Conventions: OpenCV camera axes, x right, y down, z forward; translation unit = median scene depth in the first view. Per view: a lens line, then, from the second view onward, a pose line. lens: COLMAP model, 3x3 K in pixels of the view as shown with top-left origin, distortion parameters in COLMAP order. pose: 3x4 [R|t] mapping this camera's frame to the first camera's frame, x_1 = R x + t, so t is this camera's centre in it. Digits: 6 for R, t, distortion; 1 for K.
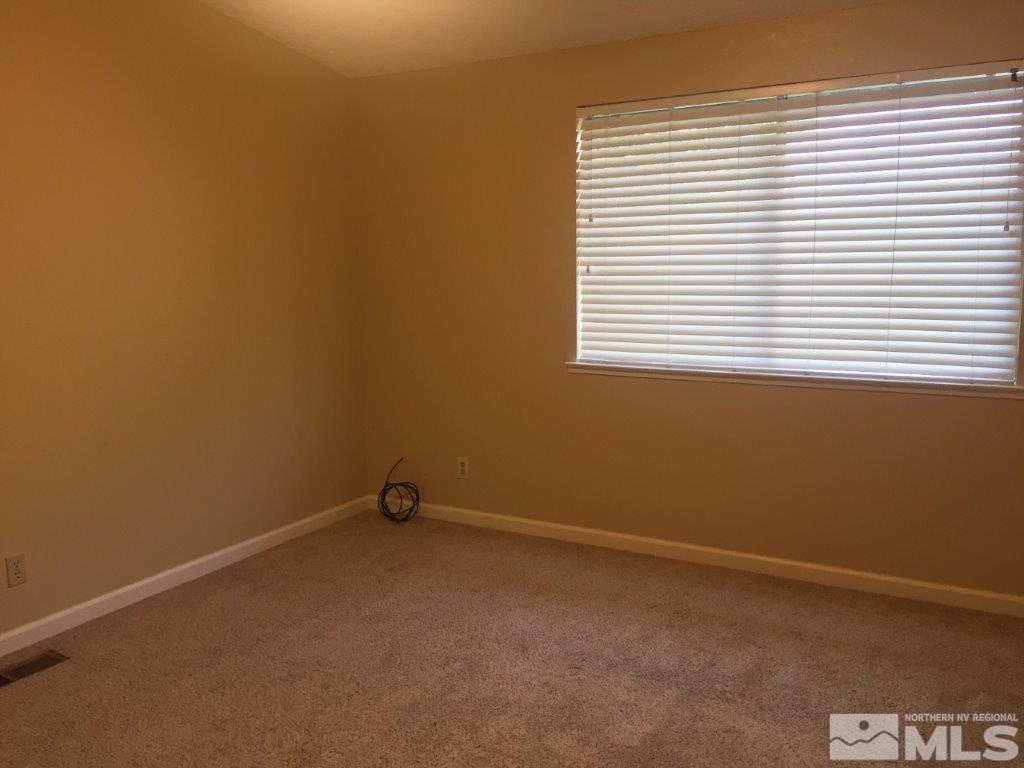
lens RADIAL K [[883.8, 0, 519.2], [0, 883.8, 377.7], [0, 0, 1]] dist [0.066550, -0.077671]
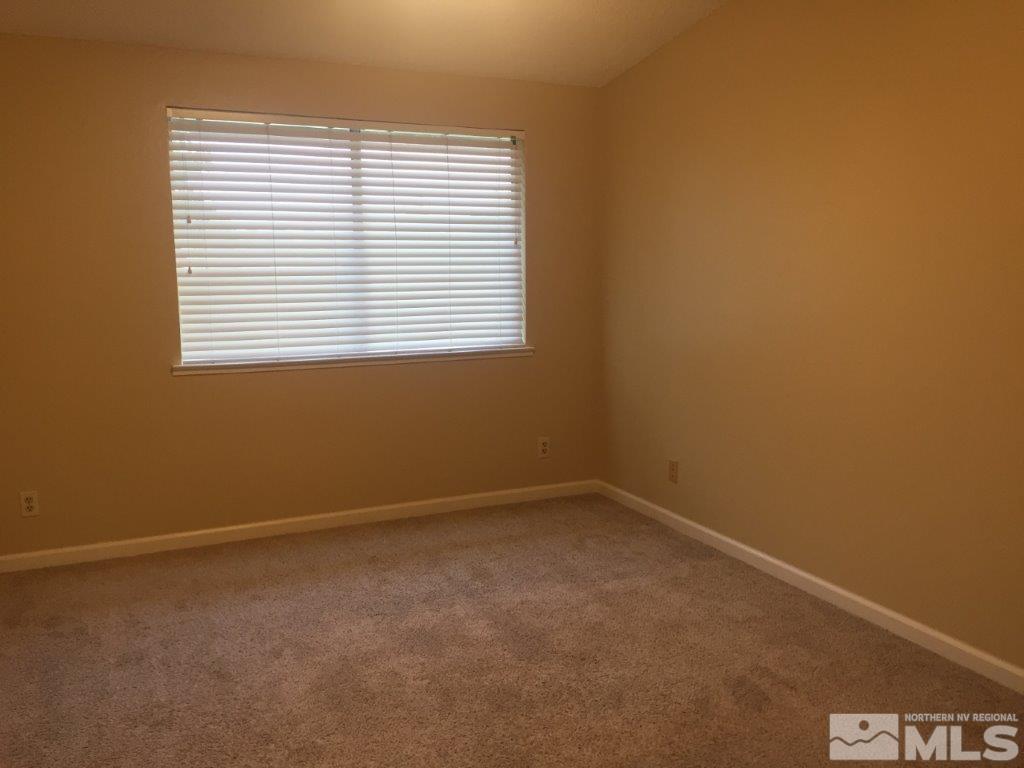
lens RADIAL K [[843.6, 0, 510.4], [0, 843.6, 373.0], [0, 0, 1]] dist [0.077023, -0.088826]
pose [[0.590034, -0.092235, 0.802093, -0.494017], [0.114204, 0.992999, 0.030177, 0.005263], [-0.799261, 0.073797, 0.596437, 0.143306]]
